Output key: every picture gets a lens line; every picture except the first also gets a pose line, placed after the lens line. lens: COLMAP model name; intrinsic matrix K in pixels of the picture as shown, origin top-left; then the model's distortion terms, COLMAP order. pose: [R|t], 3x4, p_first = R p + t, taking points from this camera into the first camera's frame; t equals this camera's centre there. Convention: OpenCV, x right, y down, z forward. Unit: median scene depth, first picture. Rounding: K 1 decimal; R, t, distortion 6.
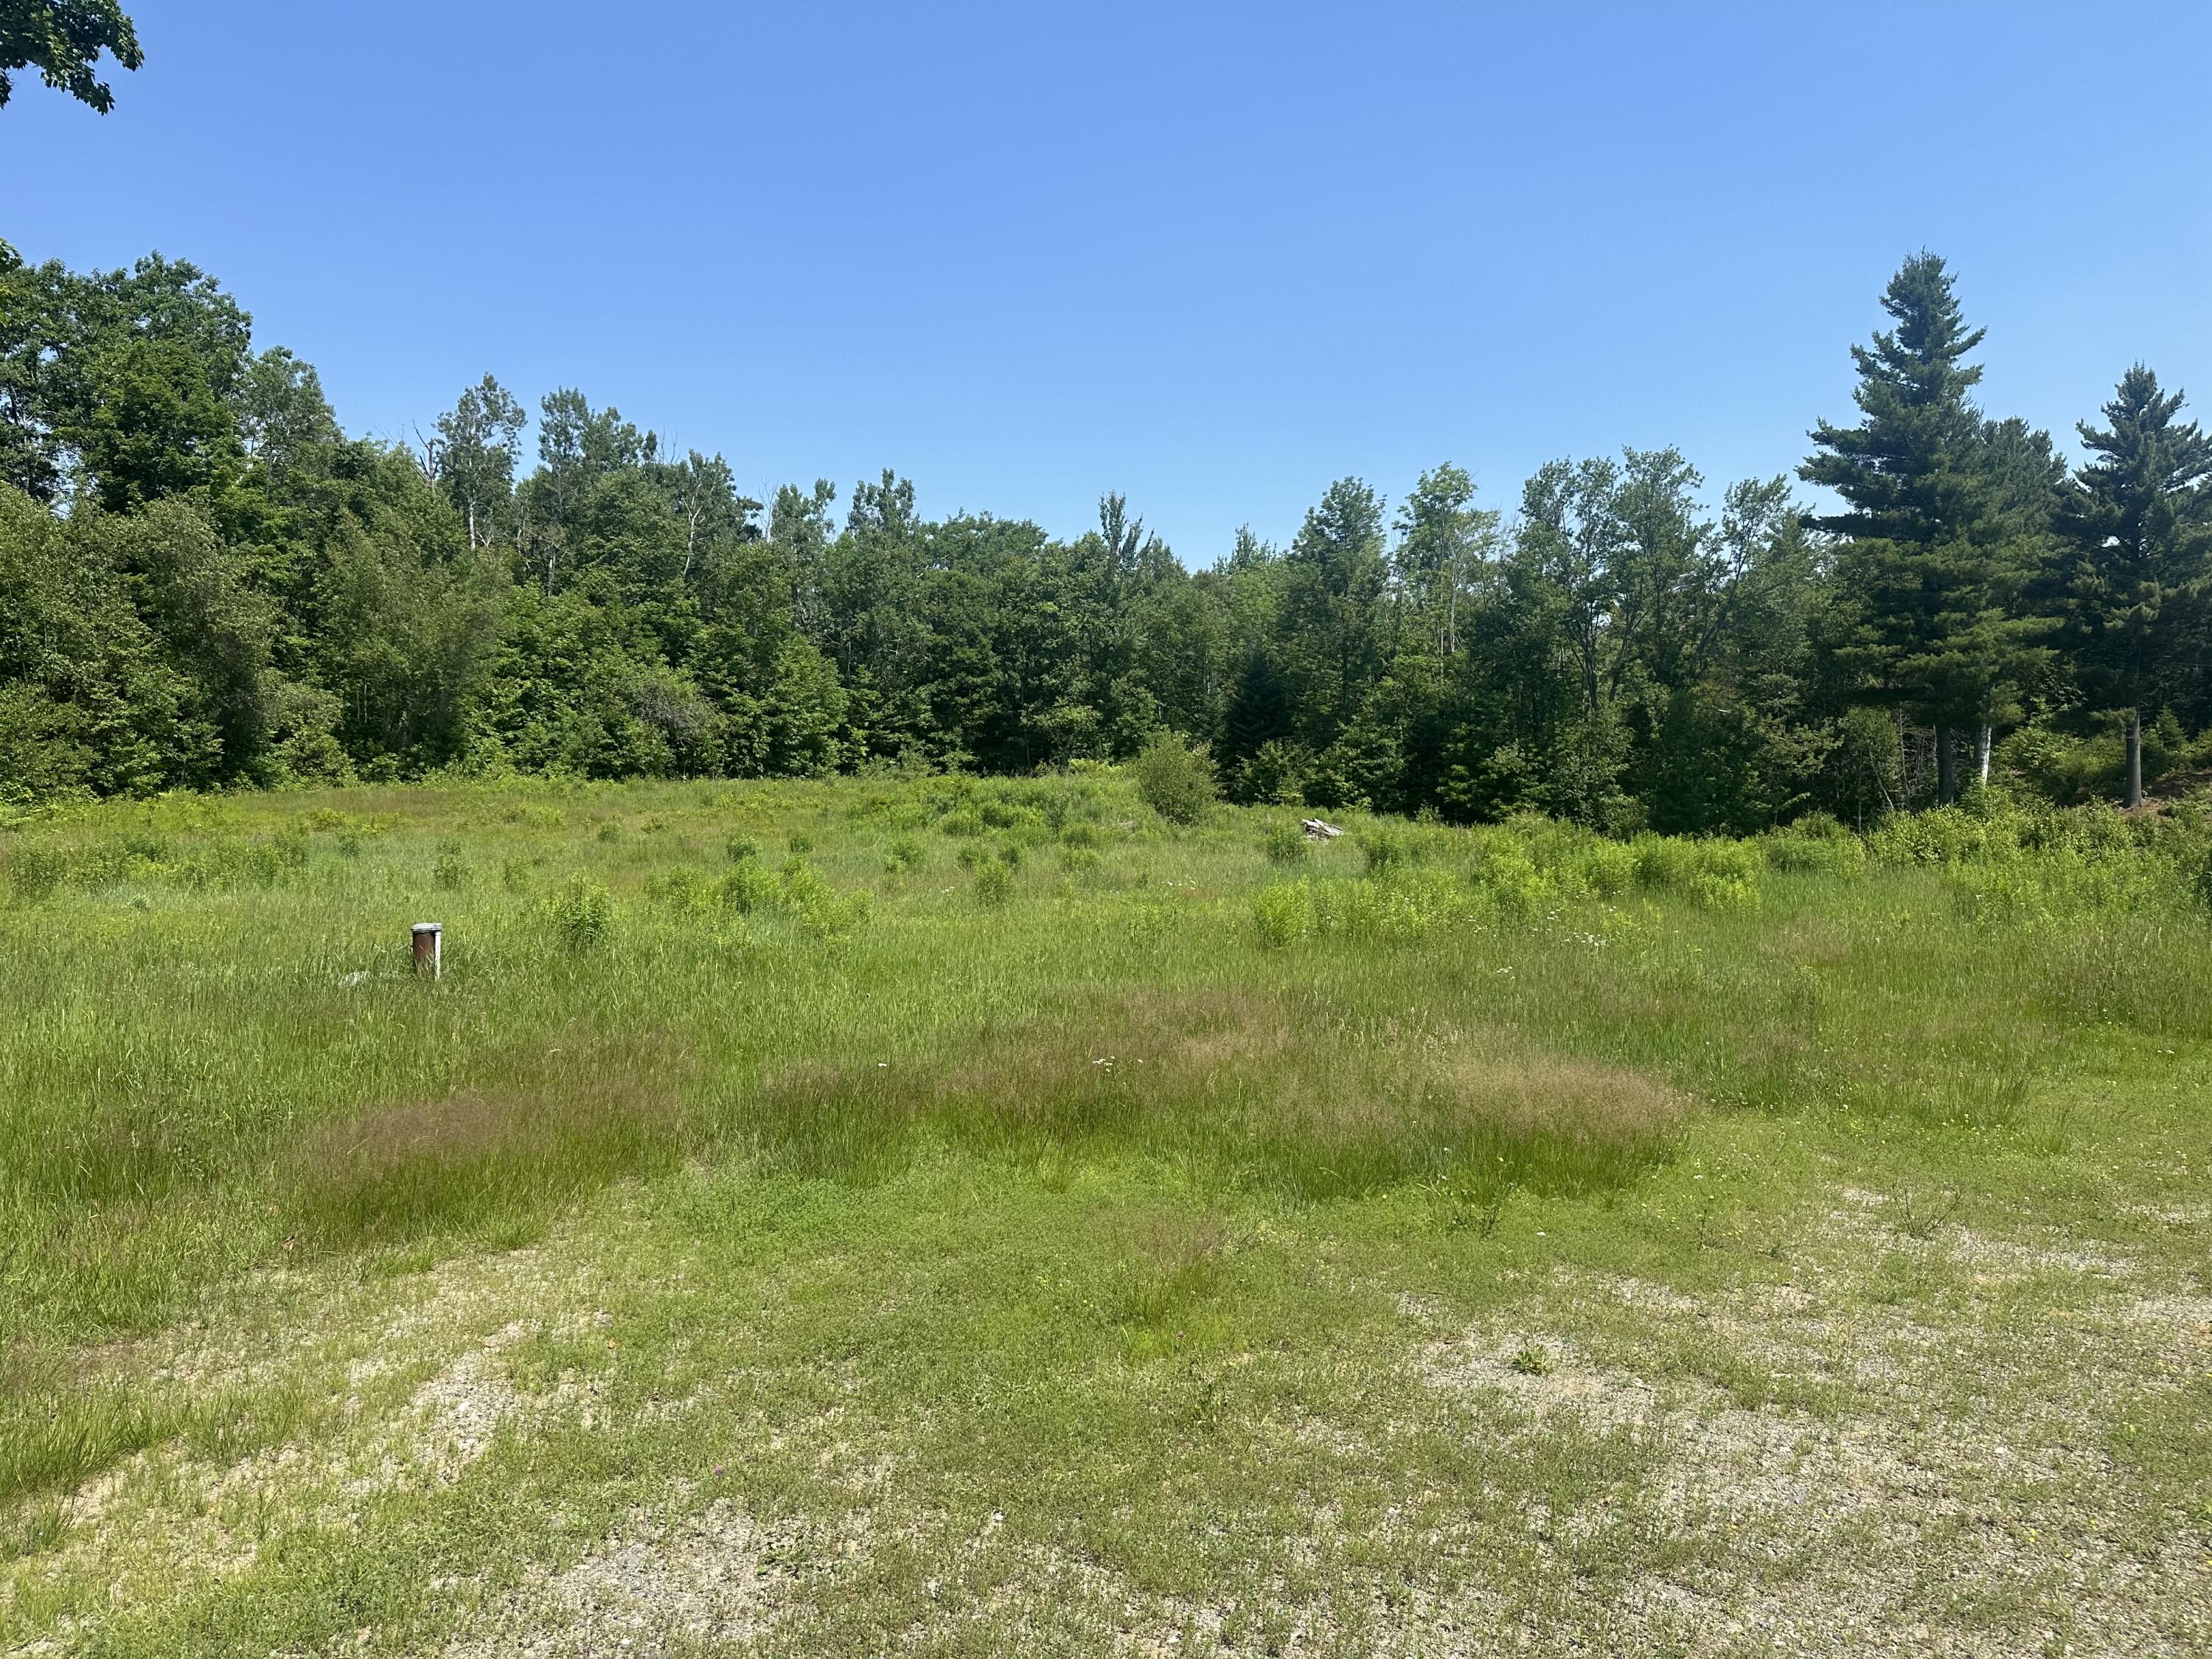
lens RADIAL K [[1534.9, 0, 1106.0], [0, 1534.9, 829.5], [0, 0, 1]] dist [0.003454, -0.002314]
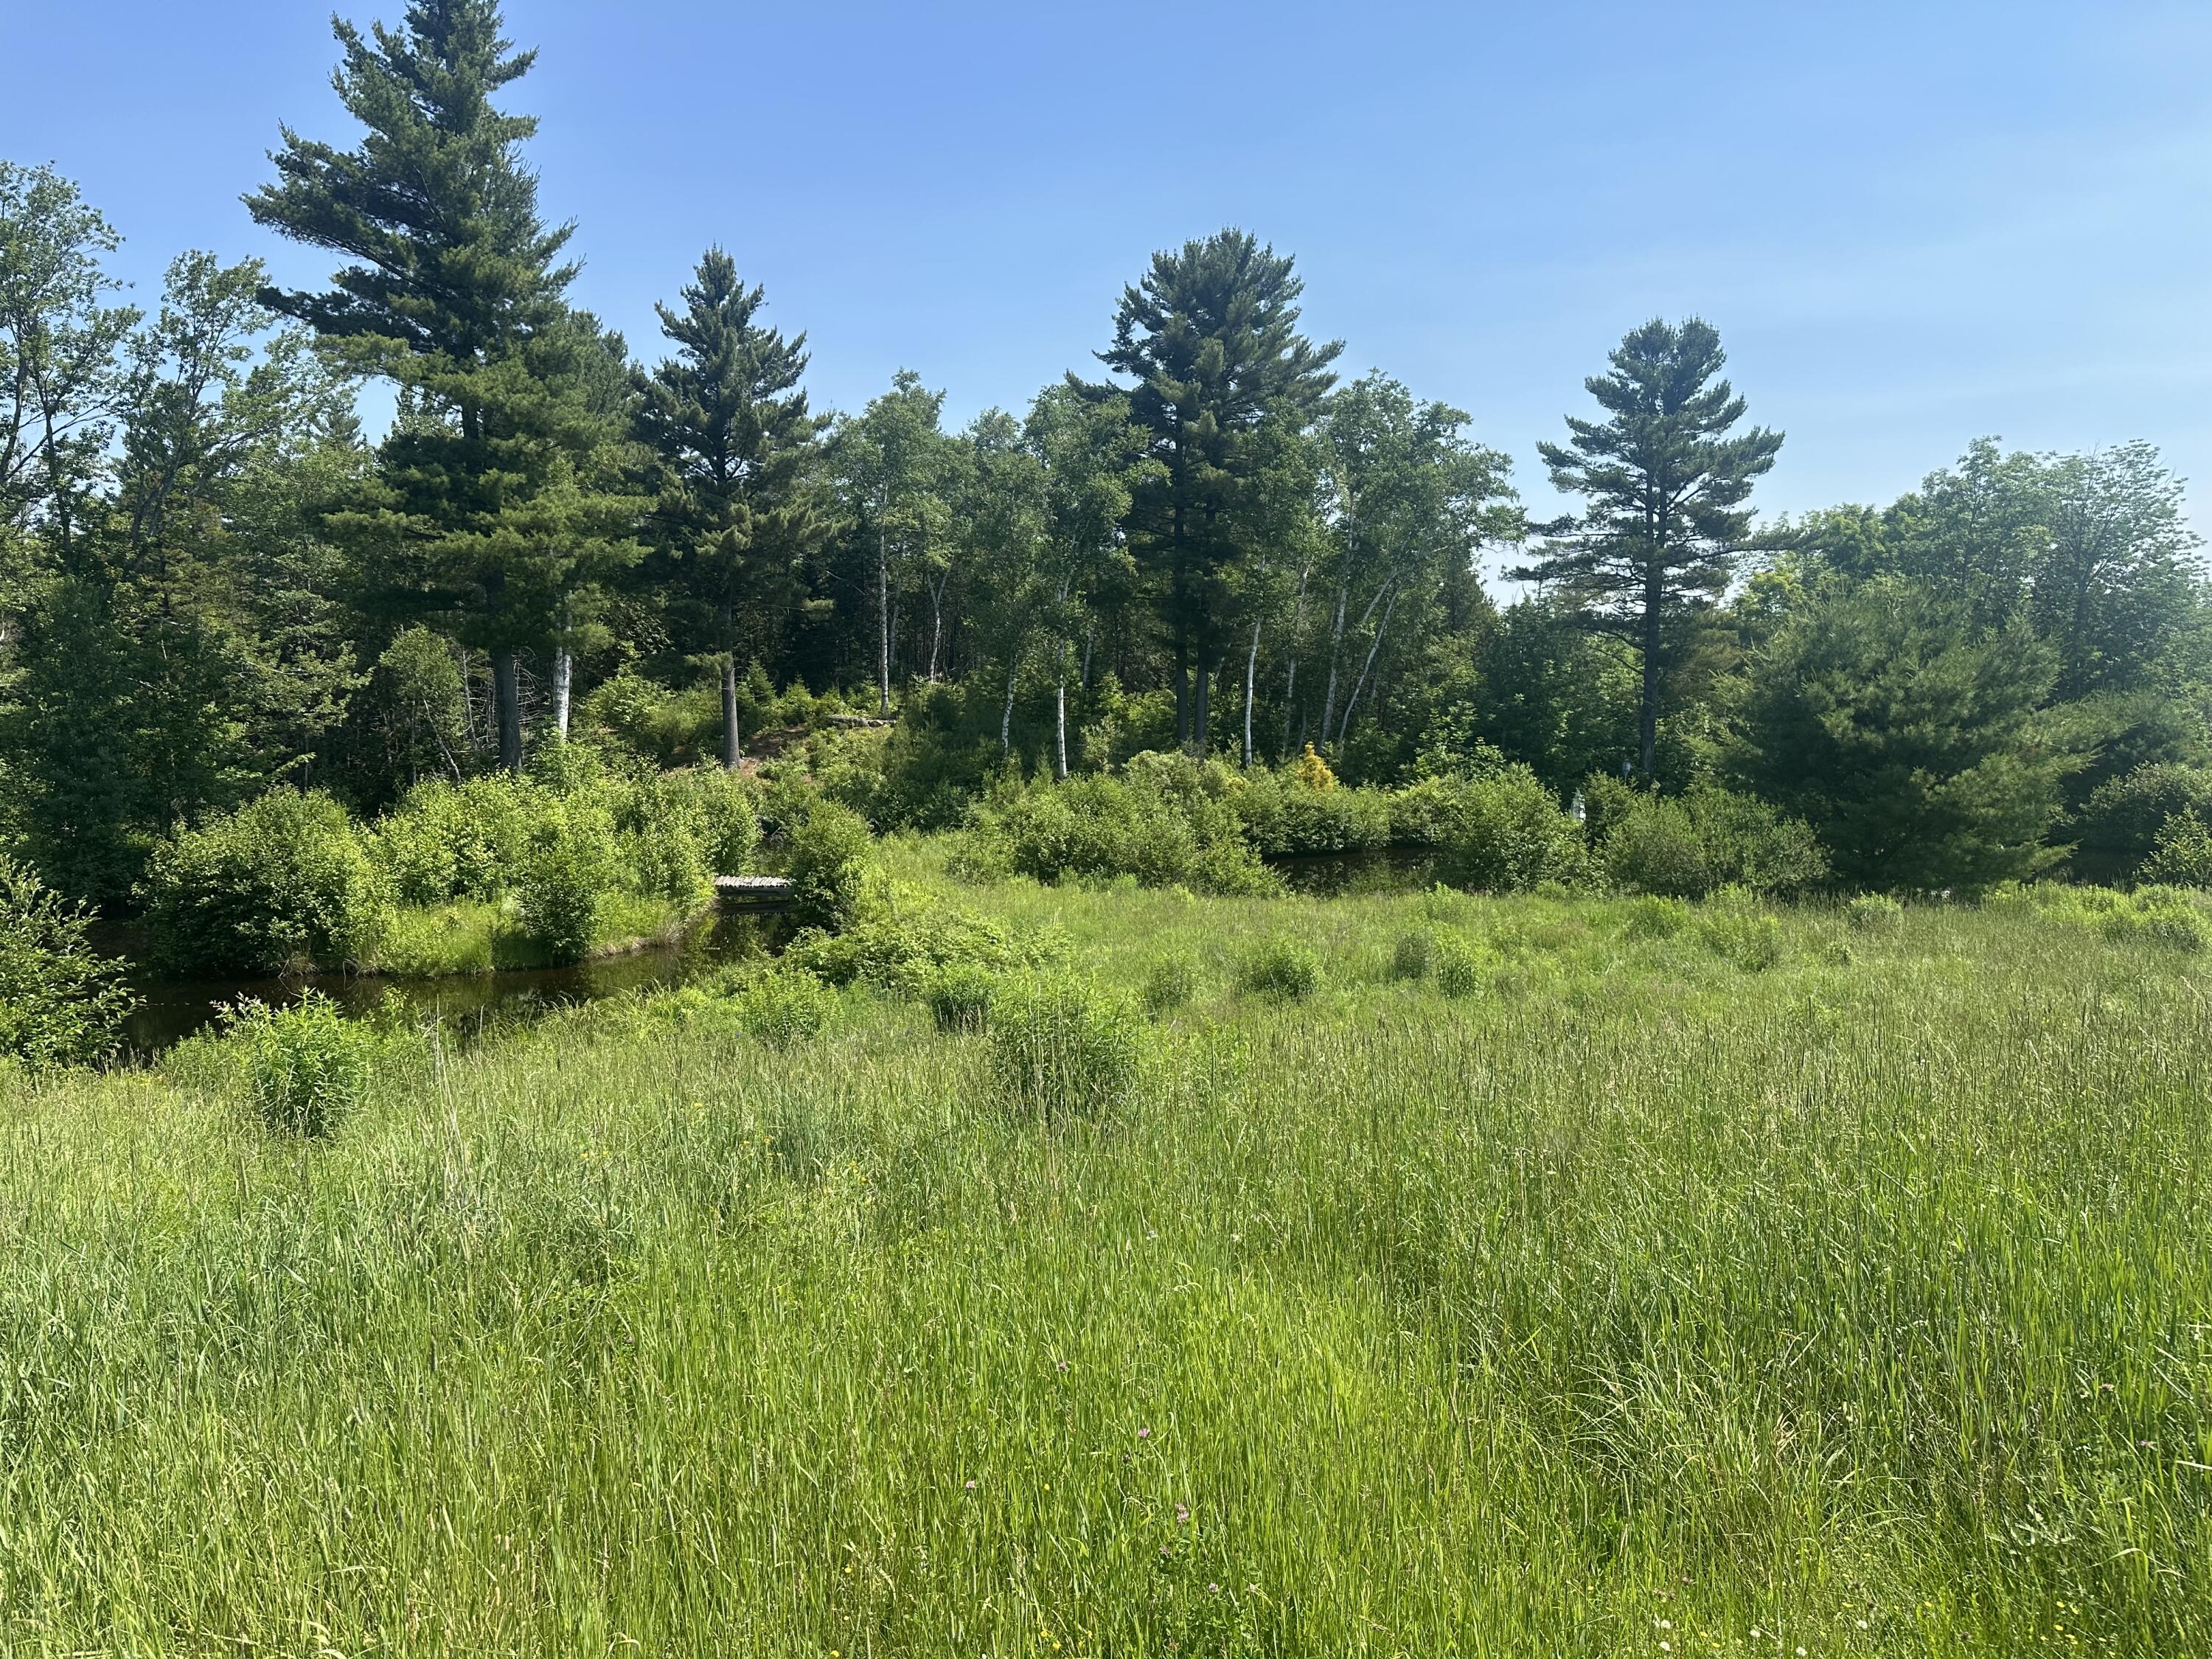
lens RADIAL K [[1540.1, 0, 1106.0], [0, 1540.1, 829.5], [0, 0, 1]] dist [0.086653, -0.147681]
pose [[0.663723, -0.043289, 0.746725, 0.166505], [0.027544, 0.999061, 0.033435, -0.004268], [-0.747471, -0.001624, 0.664292, 0.280645]]
